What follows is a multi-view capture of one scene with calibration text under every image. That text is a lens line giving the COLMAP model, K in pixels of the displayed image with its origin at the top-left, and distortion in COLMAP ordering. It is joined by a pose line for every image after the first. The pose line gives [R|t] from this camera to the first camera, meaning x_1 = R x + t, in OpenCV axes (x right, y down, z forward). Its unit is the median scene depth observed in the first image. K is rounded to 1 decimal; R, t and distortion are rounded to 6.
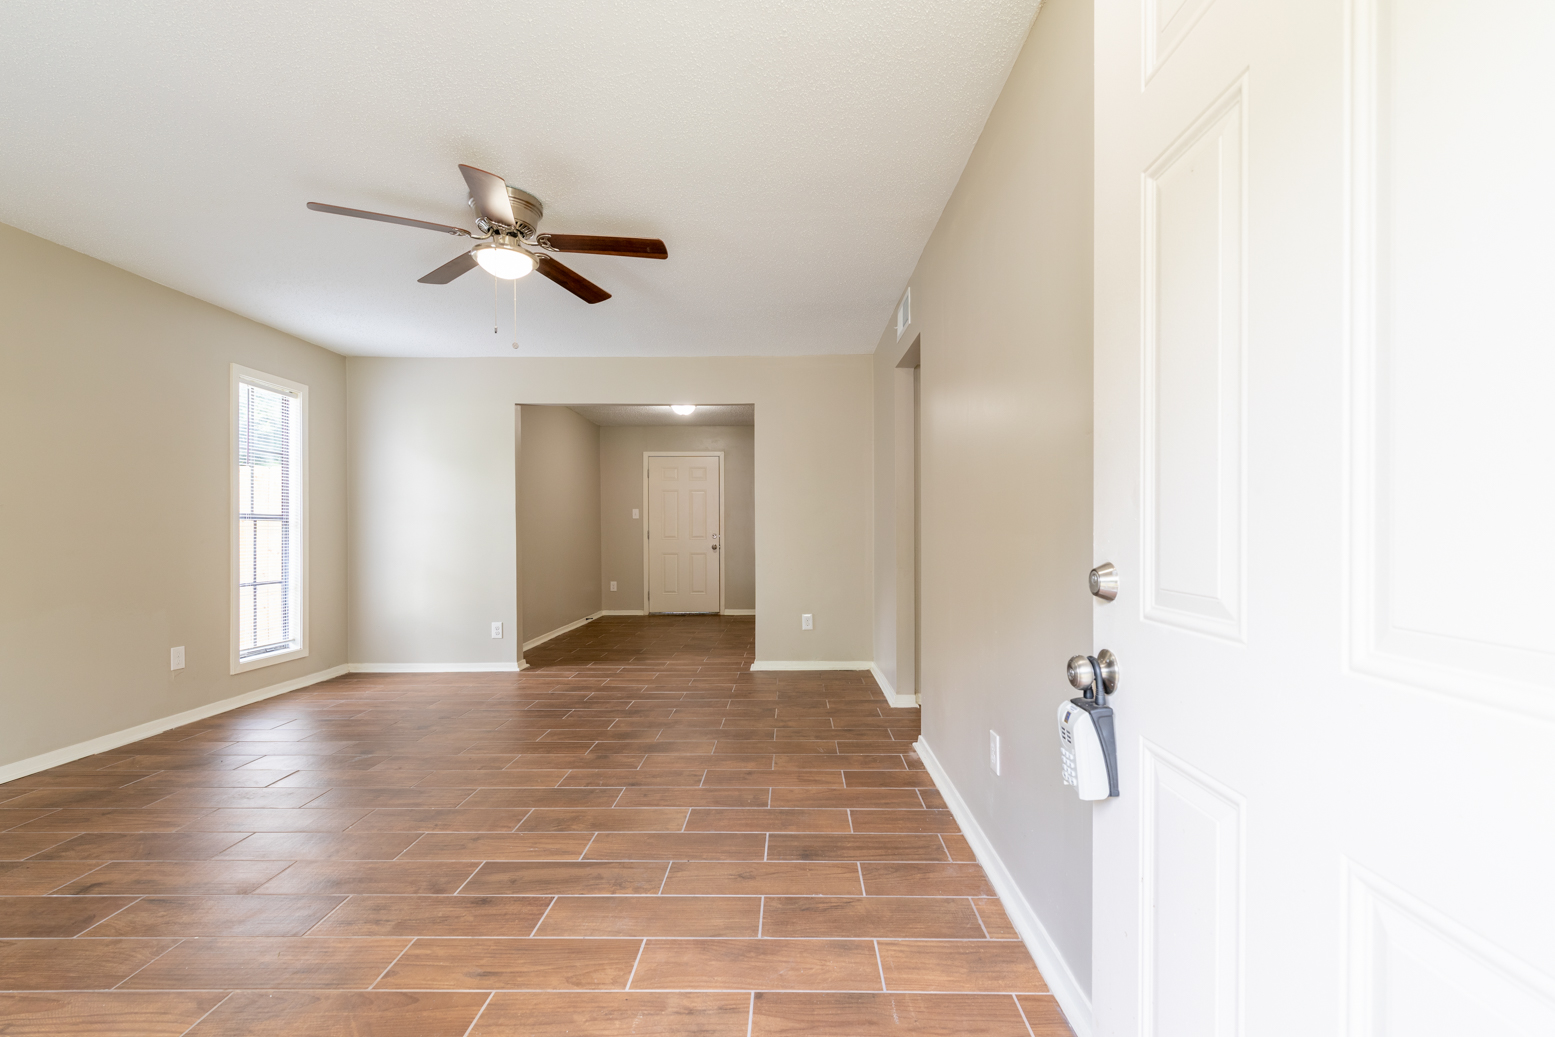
lens RADIAL K [[673.9, 0, 791.9], [0, 673.9, 531.2], [0, 0, 1]] dist [0.000170, -0.000019]
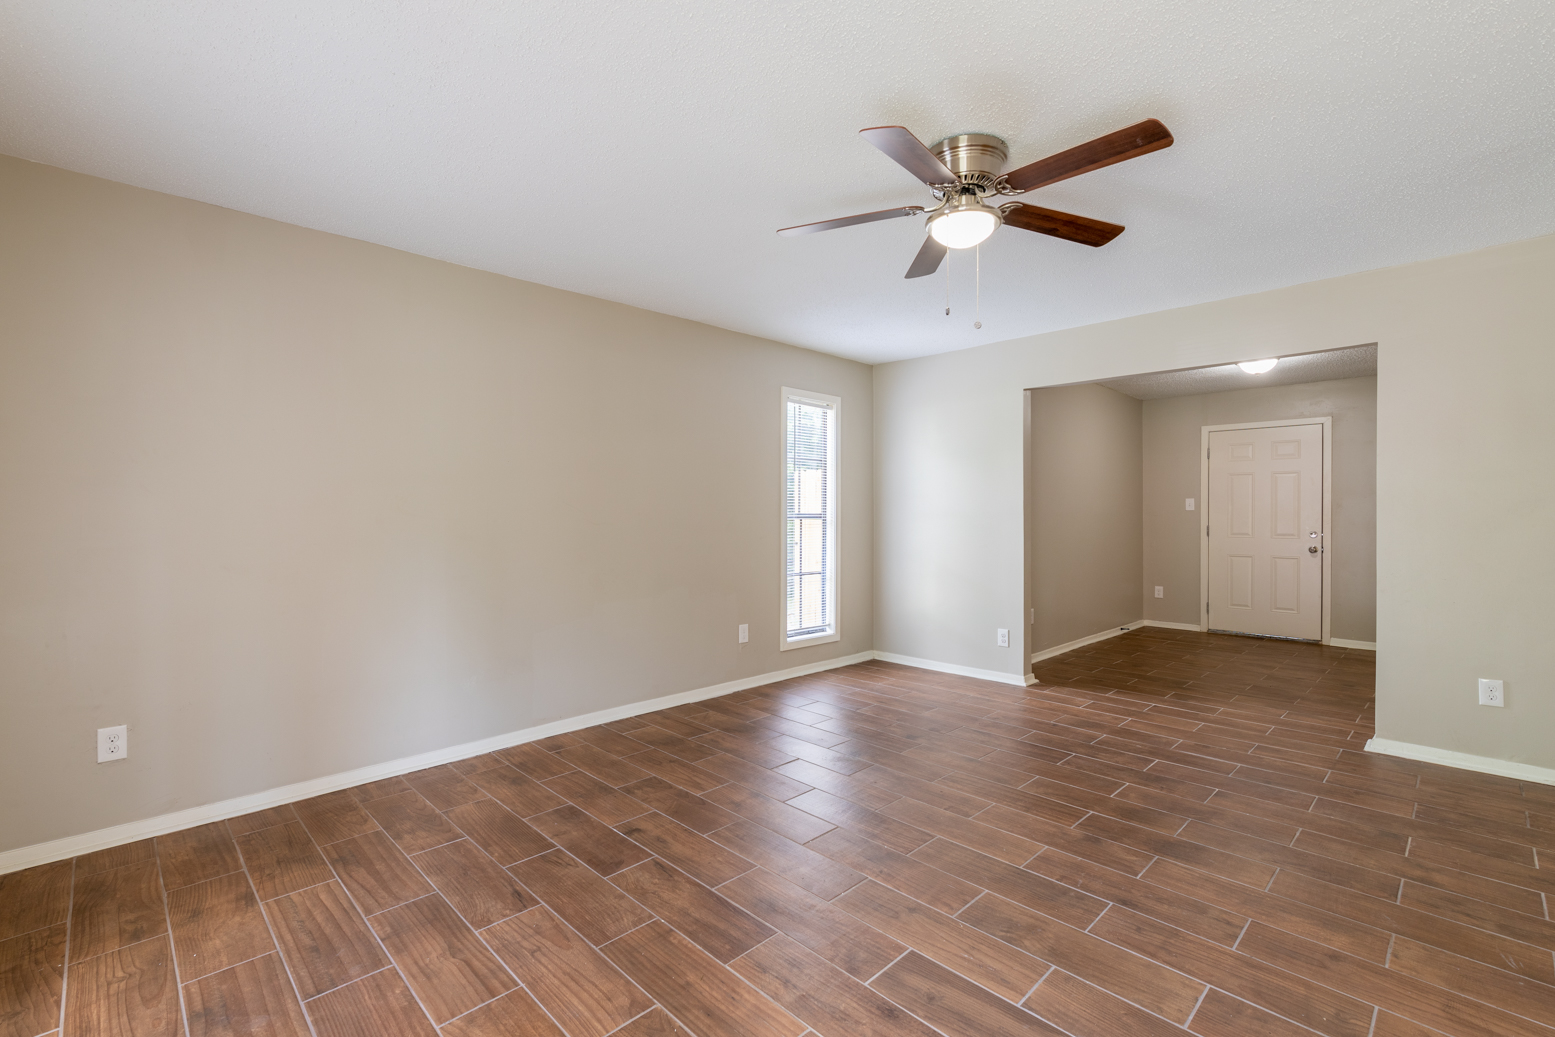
lens RADIAL K [[687.1, 0, 771.7], [0, 687.1, 519.6], [0, 0, 1]] dist [0.001845, -0.000730]
pose [[0.697822, 0.008421, -0.716222, 0.017952], [-0.003778, 0.999960, 0.008076, -0.028249], [0.716261, -0.002929, 0.697826, 0.156994]]
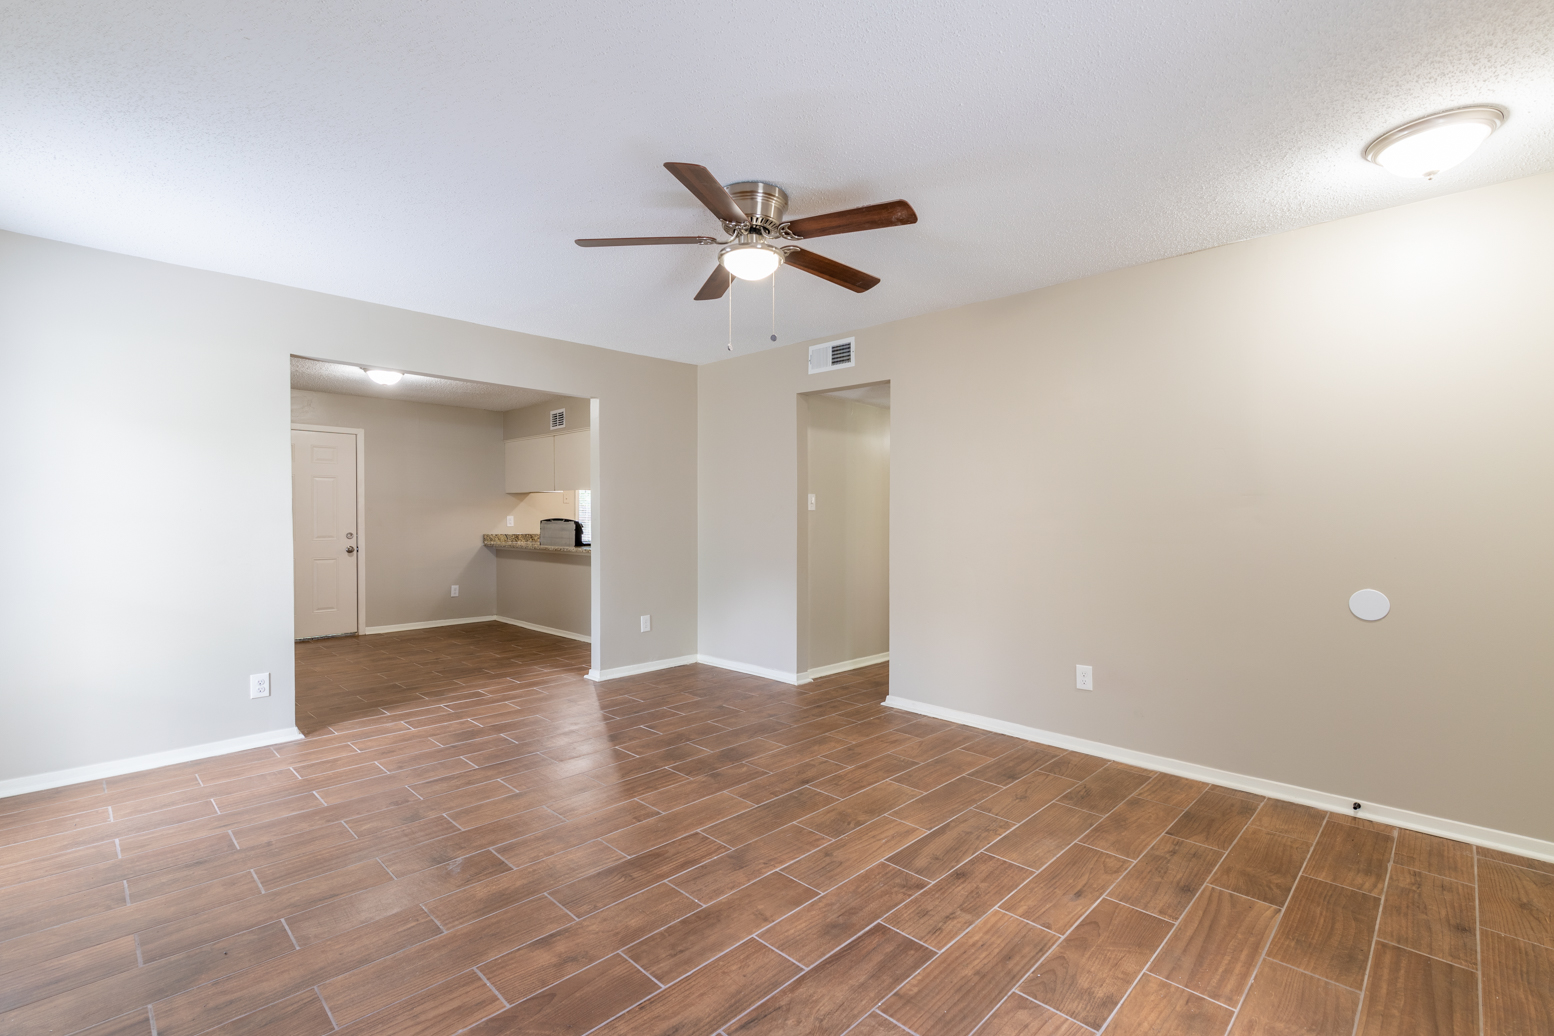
lens RADIAL K [[686.7, 0, 771.2], [0, 686.7, 519.1], [0, 0, 1]] dist [0.001845, -0.000730]
pose [[0.708781, -0.001194, 0.705428, -0.749689], [0.000919, 0.999999, 0.000769, -0.026792], [-0.705428, 0.000103, 0.708781, 0.200096]]
